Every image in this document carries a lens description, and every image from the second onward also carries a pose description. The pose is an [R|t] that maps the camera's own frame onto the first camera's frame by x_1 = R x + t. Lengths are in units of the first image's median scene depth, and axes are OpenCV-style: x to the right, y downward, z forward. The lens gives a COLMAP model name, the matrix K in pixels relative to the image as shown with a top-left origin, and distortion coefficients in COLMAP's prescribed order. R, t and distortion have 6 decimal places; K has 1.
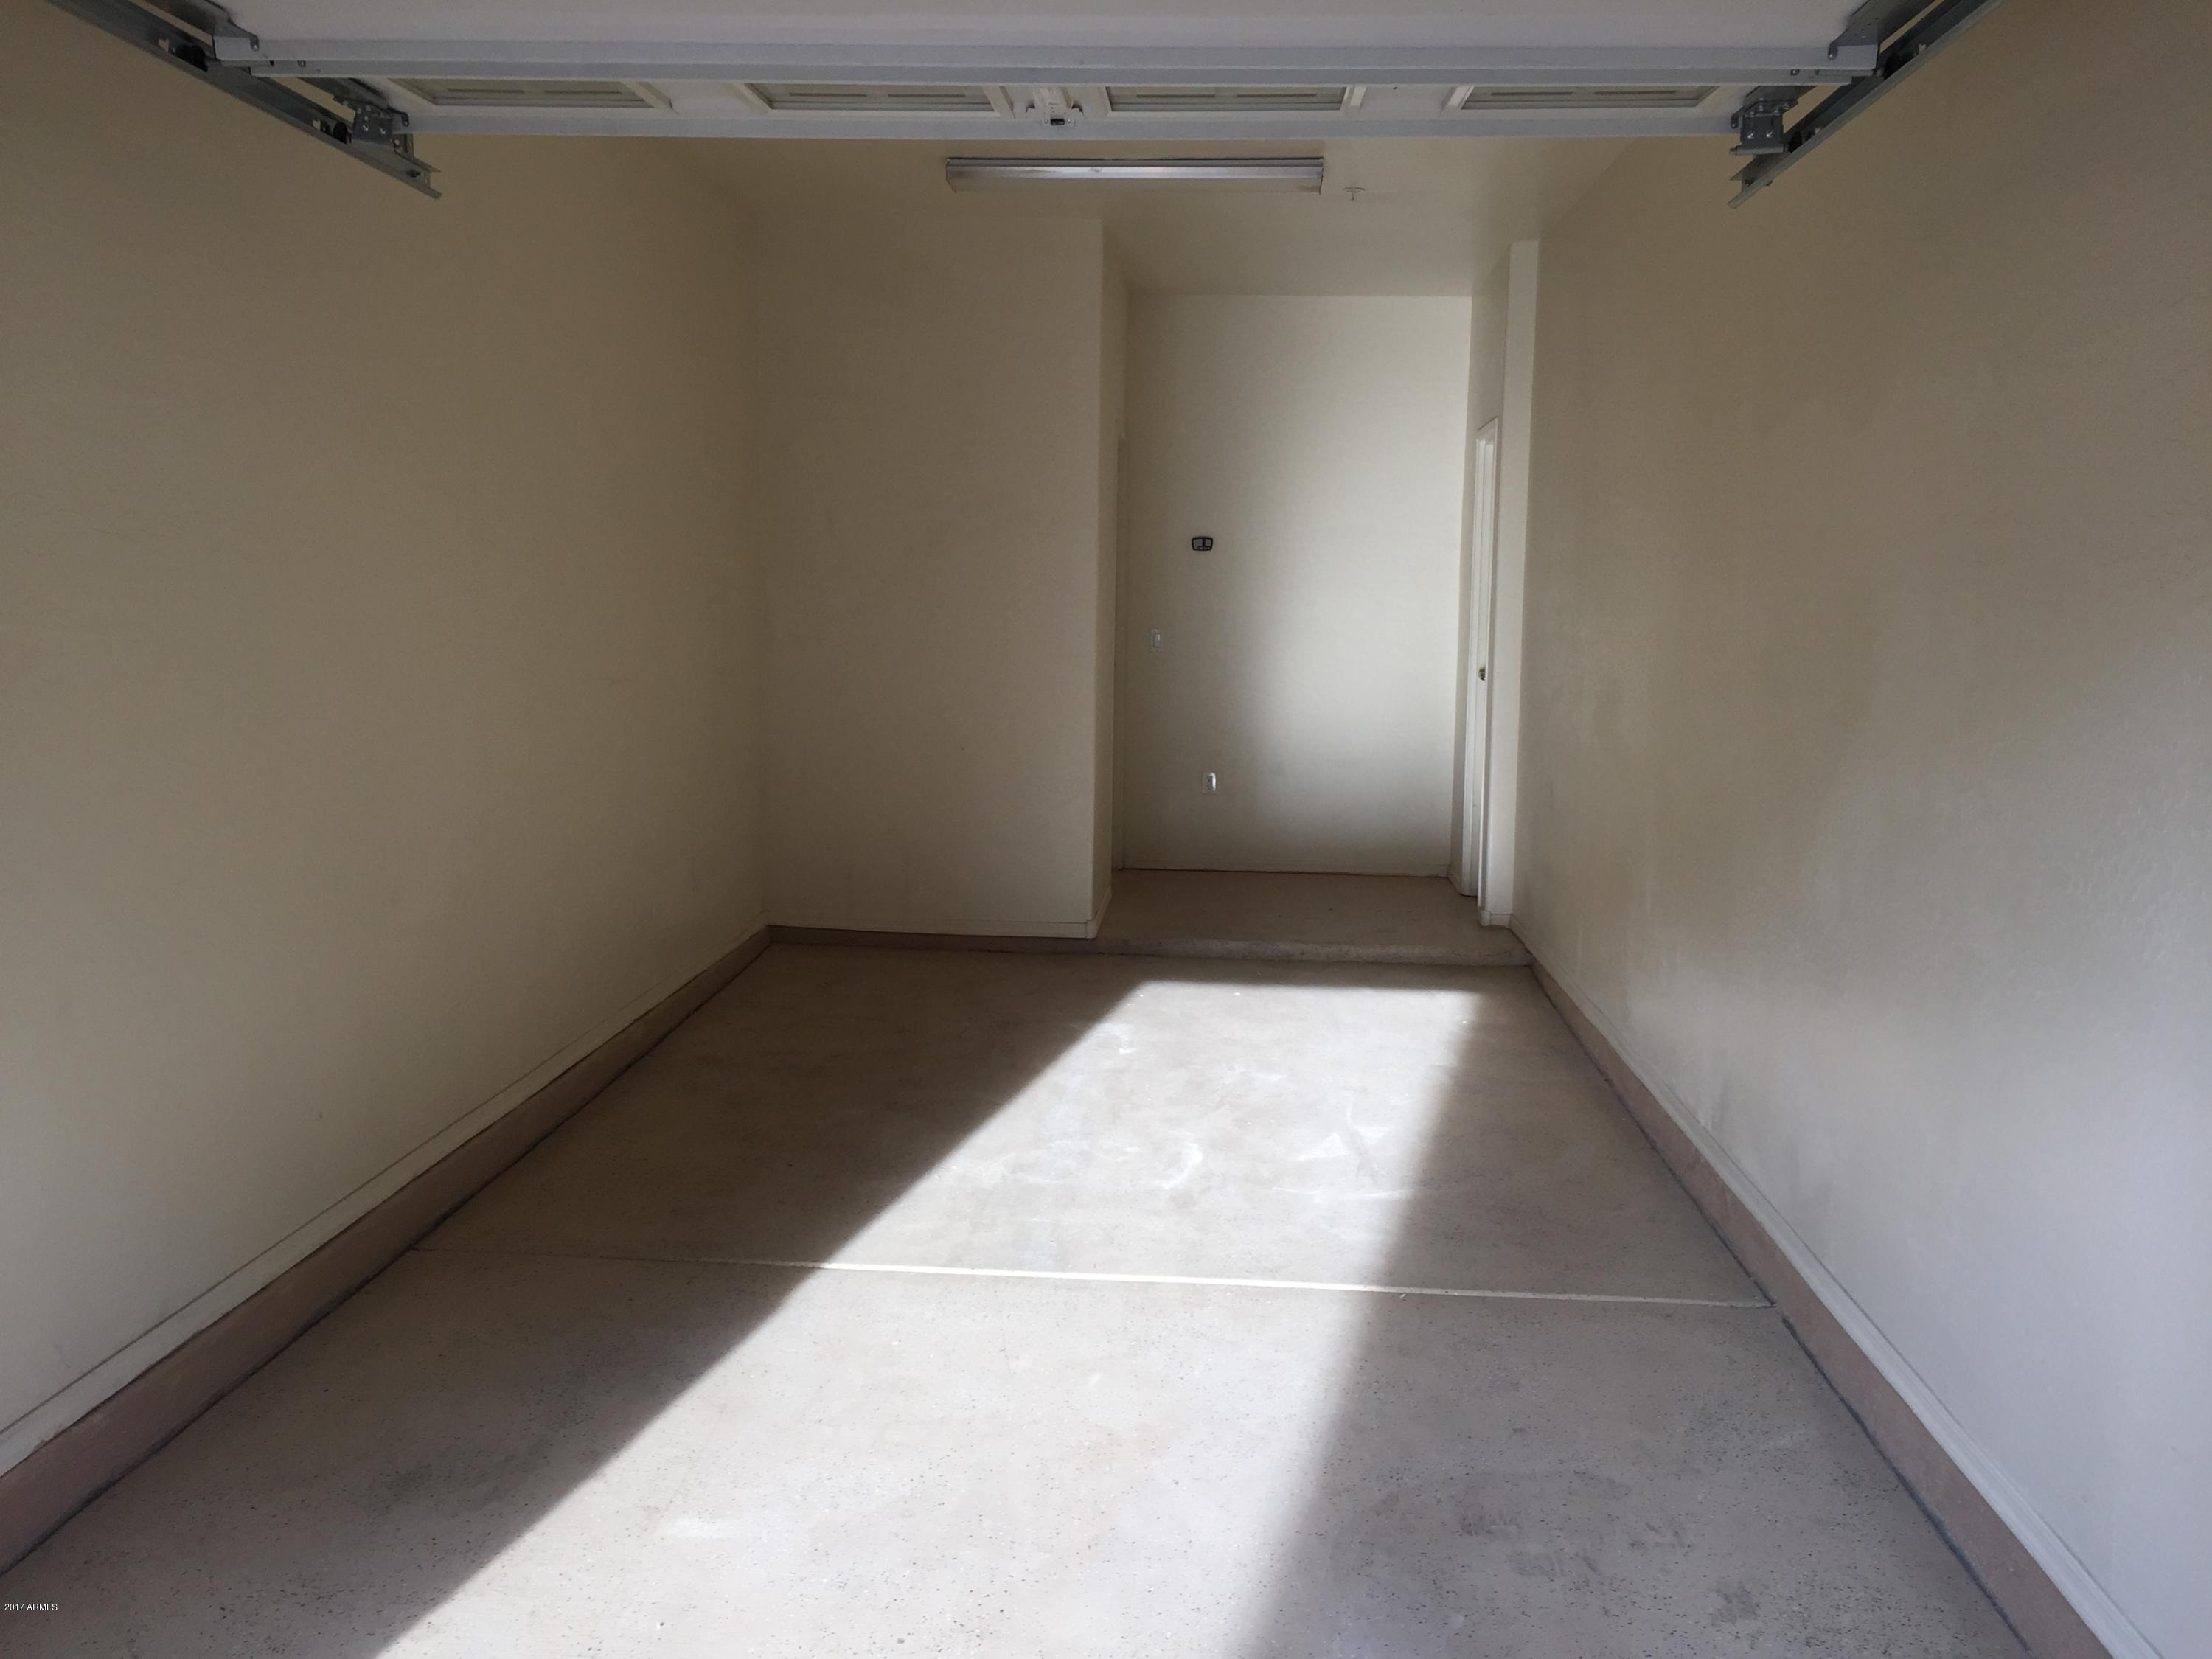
lens RADIAL K [[1879.4, 0, 1102.4], [0, 1879.4, 883.8], [0, 0, 1]] dist [0.007182, -0.007959]
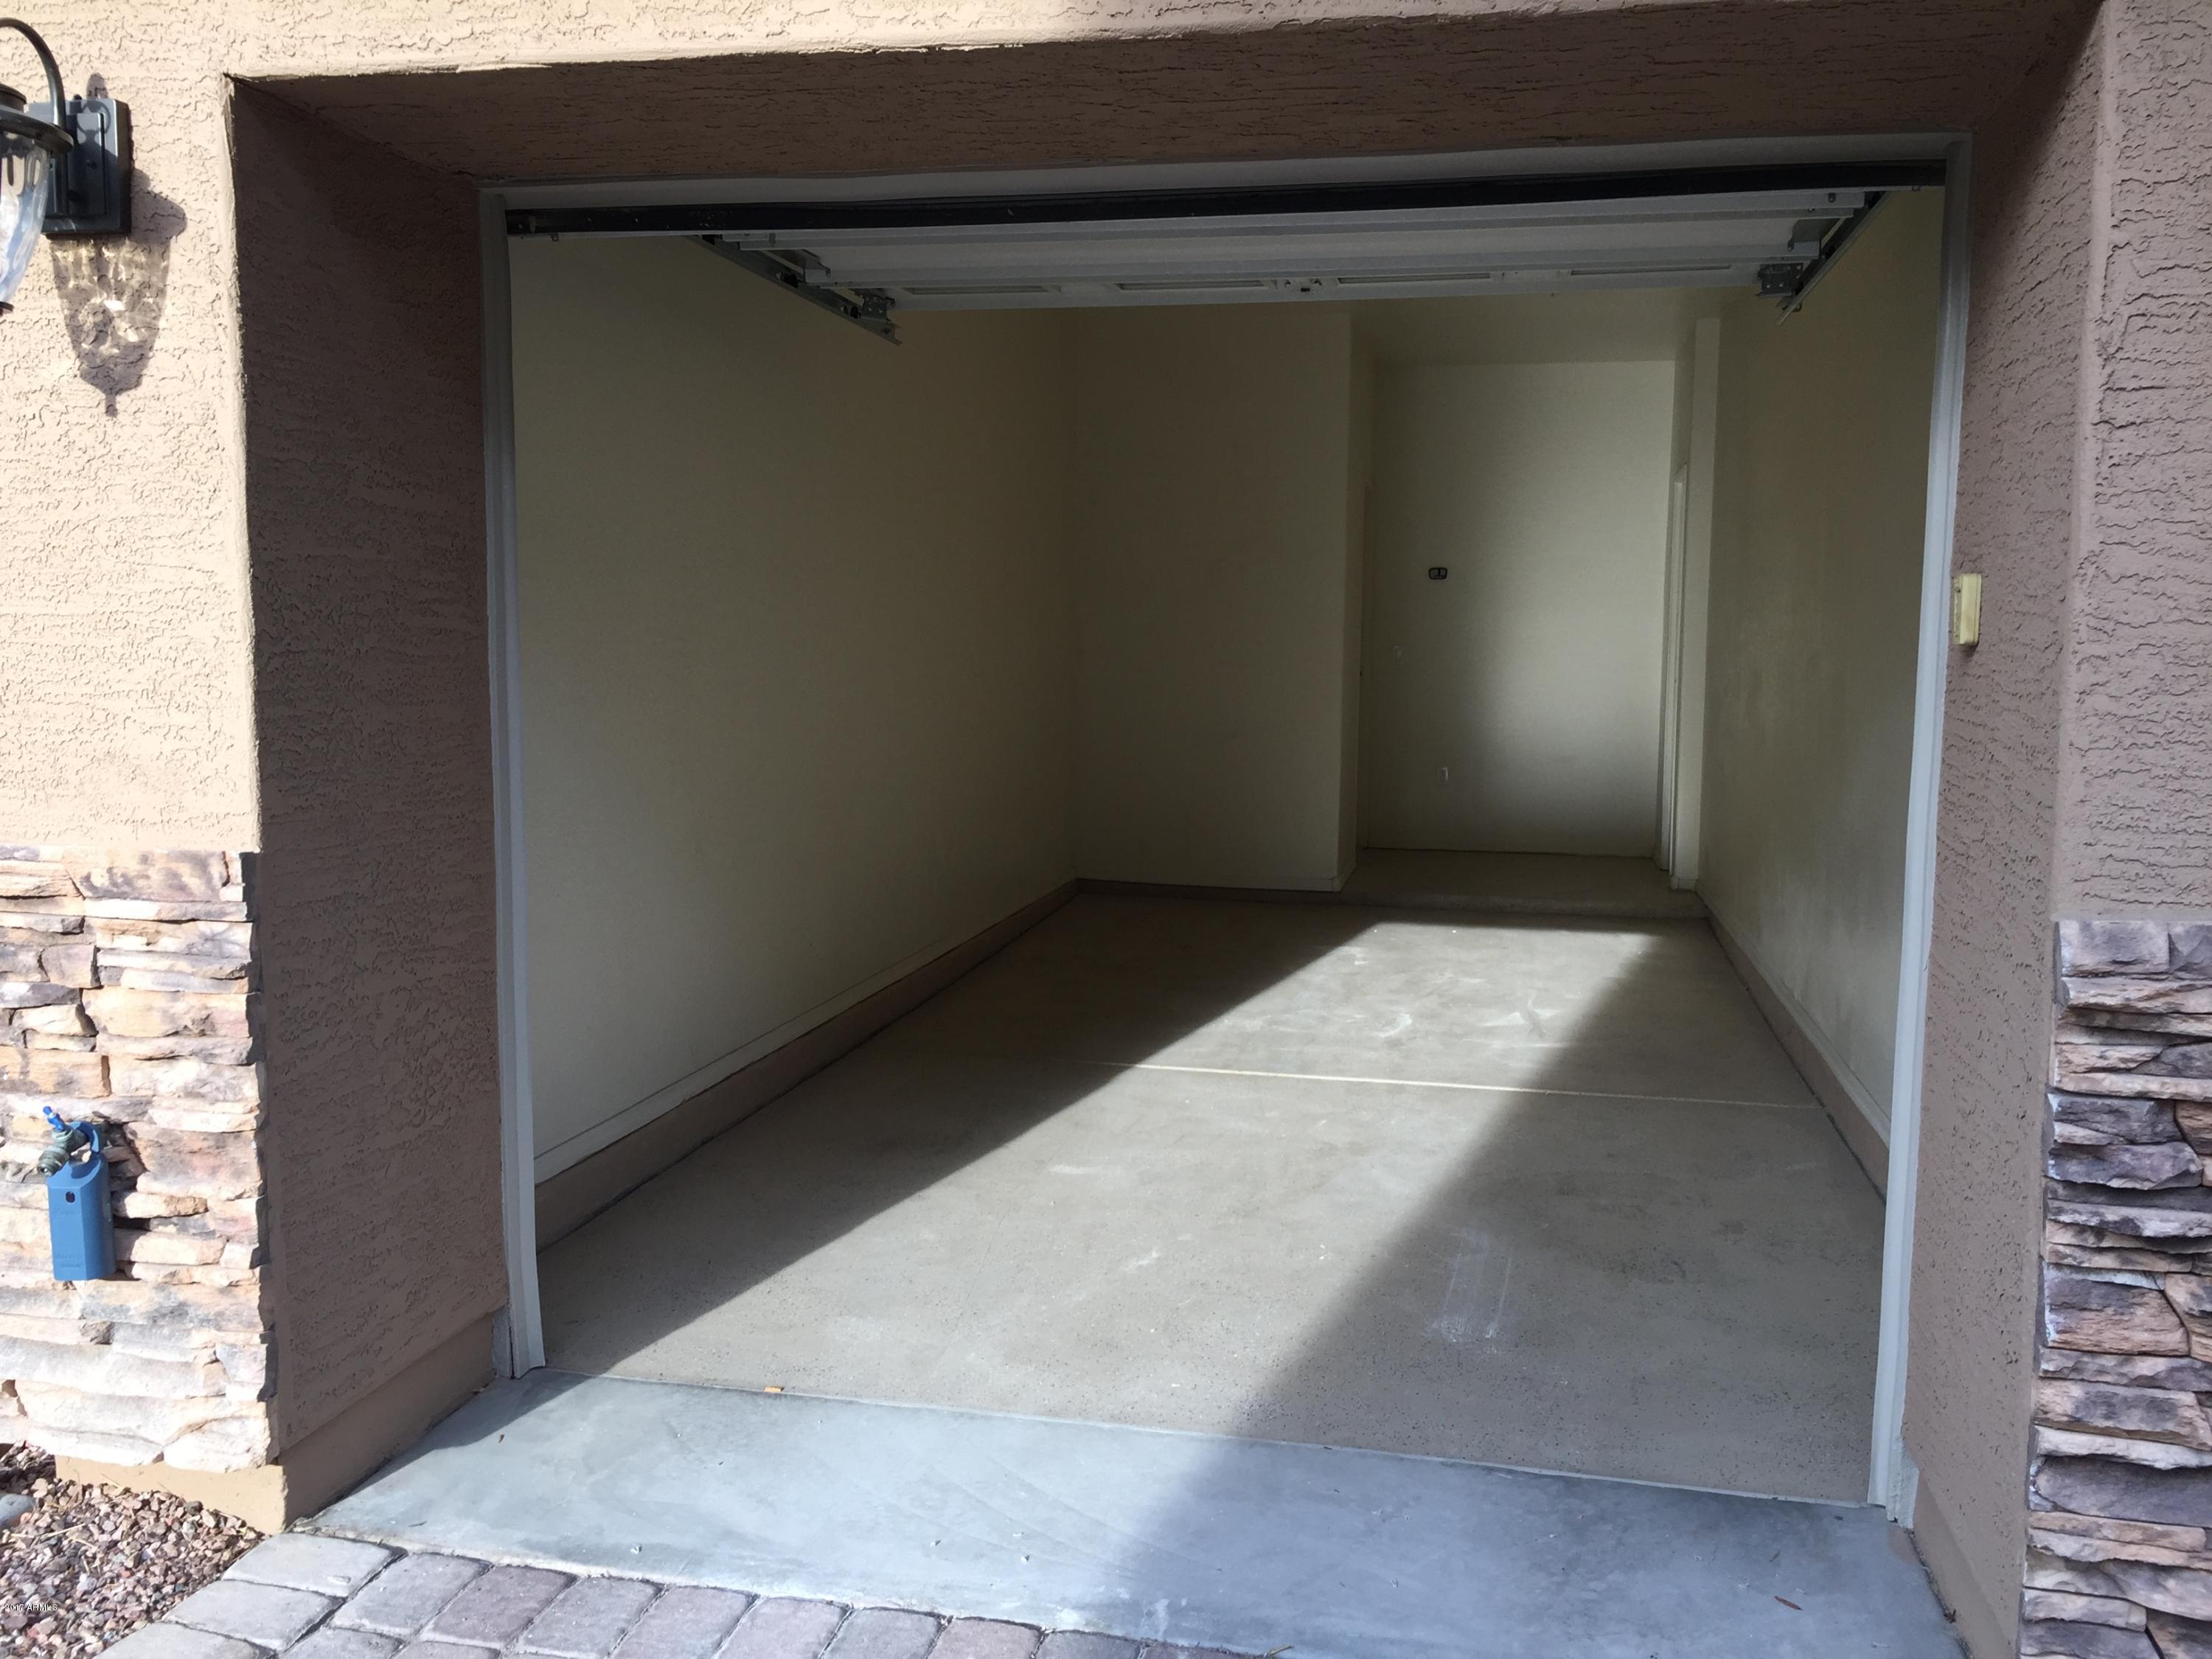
lens RADIAL K [[1895.7, 0, 1106.0], [0, 1895.7, 829.5], [0, 0, 1]] dist [0.074380, -0.090575]
pose [[0.990434, 0.007902, -0.137759, 0.023117], [-0.015053, 0.998588, -0.050946, 0.081793], [0.137162, 0.052533, 0.989155, -0.377992]]
